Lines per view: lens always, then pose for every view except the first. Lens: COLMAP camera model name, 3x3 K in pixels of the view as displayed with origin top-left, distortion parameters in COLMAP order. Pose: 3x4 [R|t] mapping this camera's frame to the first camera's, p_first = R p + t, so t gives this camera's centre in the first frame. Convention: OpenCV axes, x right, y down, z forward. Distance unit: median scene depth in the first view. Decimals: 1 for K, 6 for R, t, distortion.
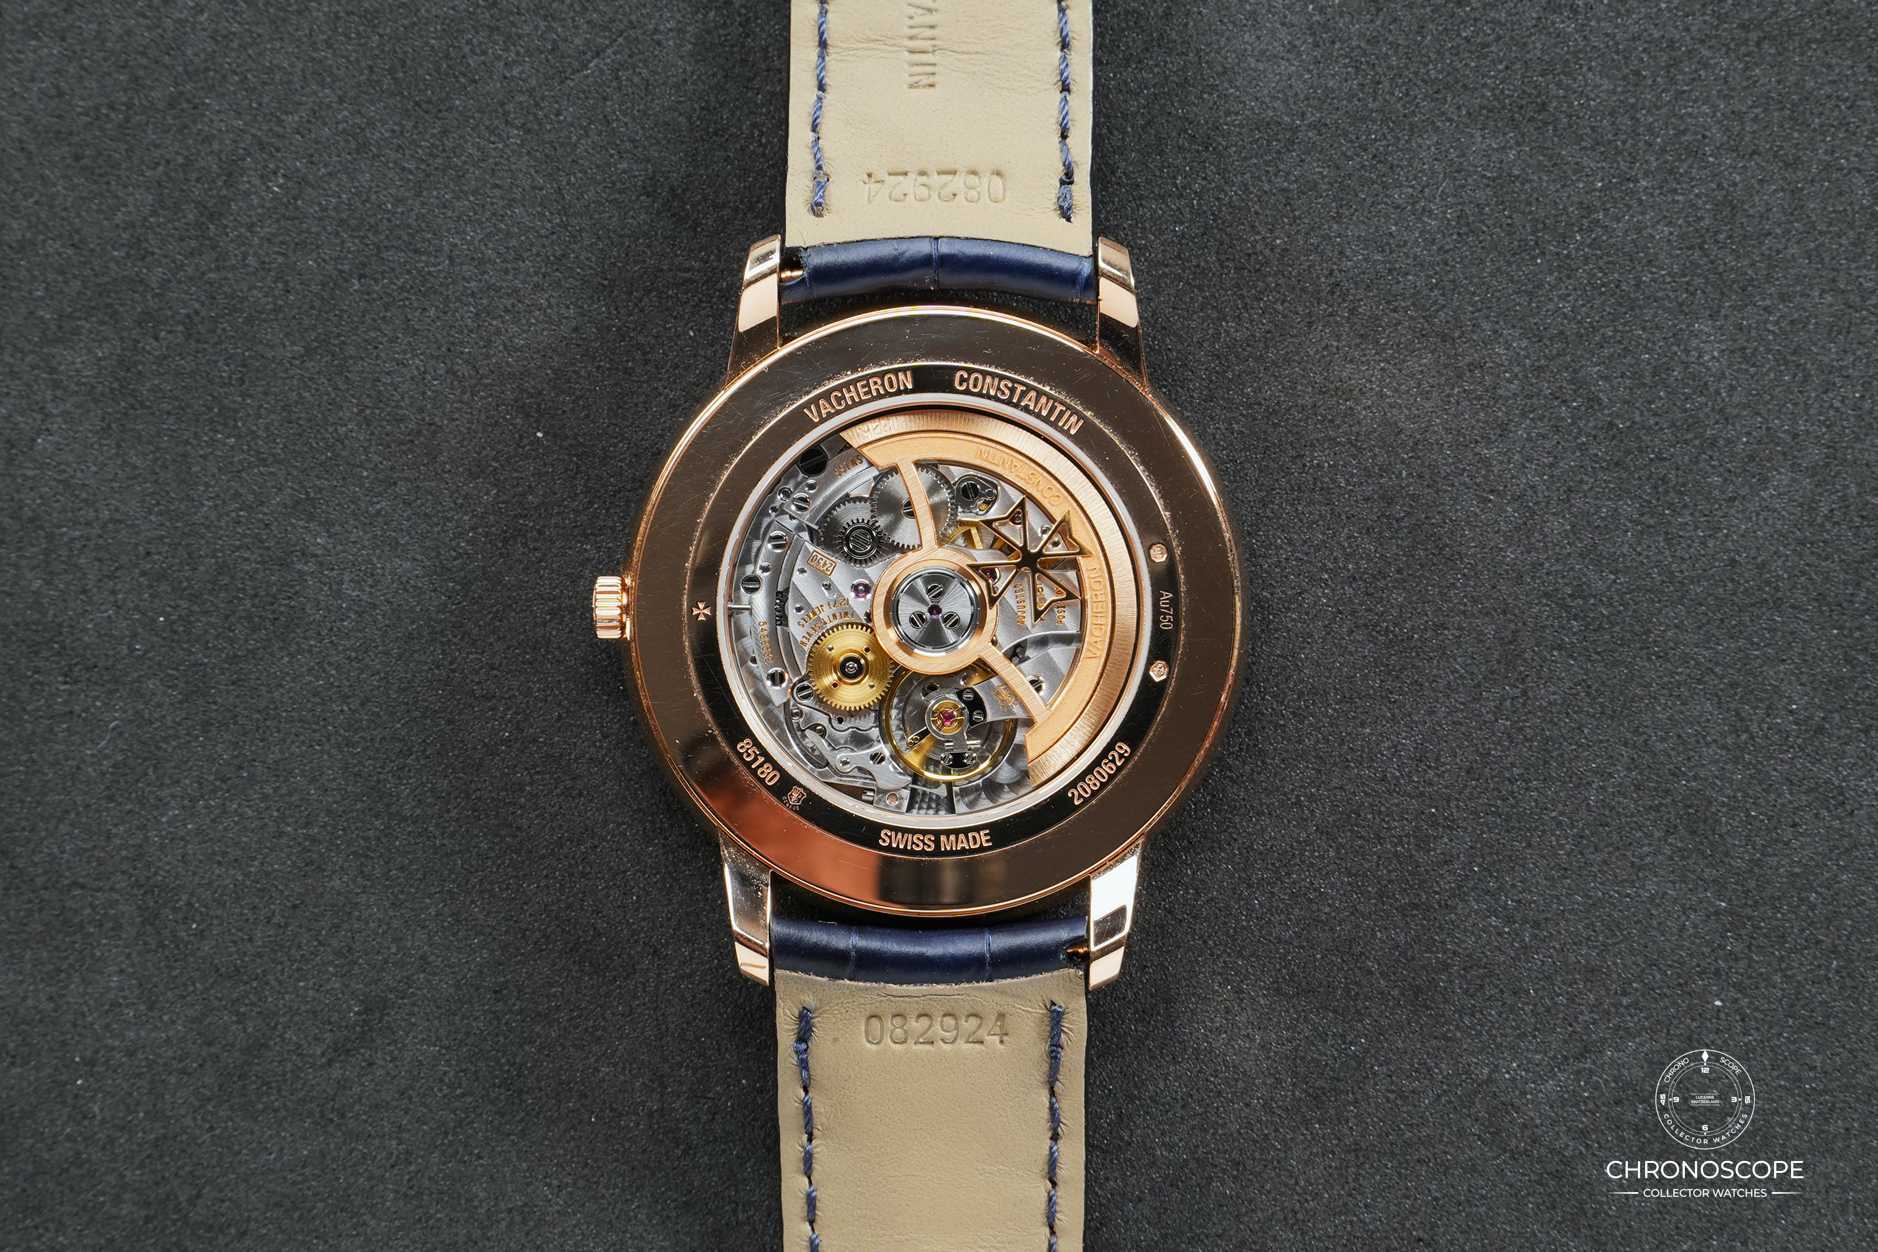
lens RADIAL K [[5585.2, 0, 935.7], [0, 5585.2, 628.3], [0, 0, 1]] dist [-0.249109, 0.000000]
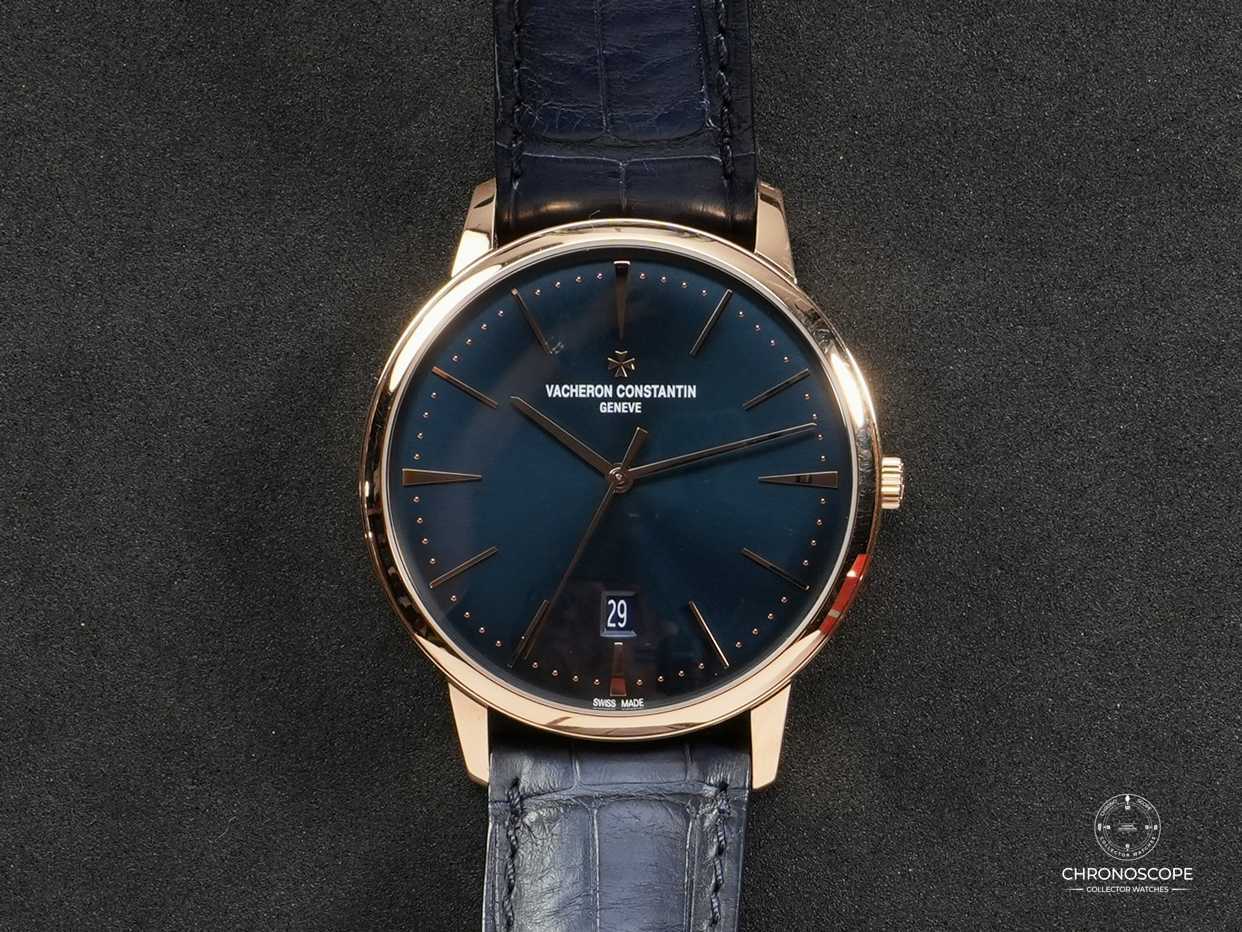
lens RADIAL K [[1792.3, 0, 631.0], [0, 1792.3, 455.3], [0, 0, 1]] dist [-0.237445, 0.000000]
pose [[0.998323, 0.019967, -0.054345, -0.042210], [-0.022303, 0.998838, -0.042723, -0.047285], [0.053428, 0.043863, 0.997608, 0.620061]]
